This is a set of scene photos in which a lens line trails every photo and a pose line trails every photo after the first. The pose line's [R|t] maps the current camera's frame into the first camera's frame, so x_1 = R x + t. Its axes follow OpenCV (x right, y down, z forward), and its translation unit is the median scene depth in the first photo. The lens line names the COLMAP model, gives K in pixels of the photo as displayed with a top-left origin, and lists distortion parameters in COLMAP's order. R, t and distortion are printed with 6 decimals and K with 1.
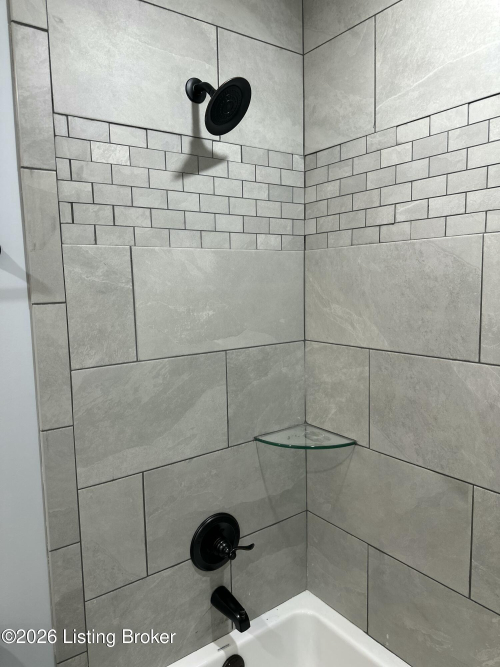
lens RADIAL K [[471.1, 0, 249.9], [0, 471.1, 336.5], [0, 0, 1]] dist [0.023412, -0.011058]
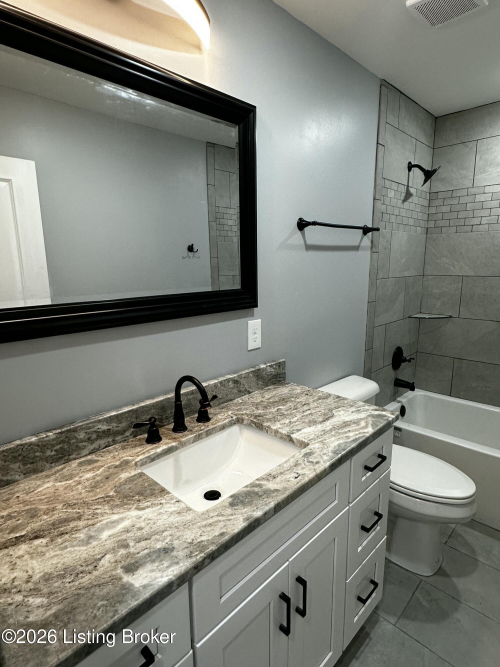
lens RADIAL K [[370.1, 0, 249.8], [0, 370.1, 333.1], [0, 0, 1]] dist [0.000765, 0.000629]
pose [[0.986356, -0.016324, 0.163818, -1.162356], [0.005521, 0.997792, 0.066184, 0.189150], [-0.164536, -0.064377, 0.984268, -0.734219]]
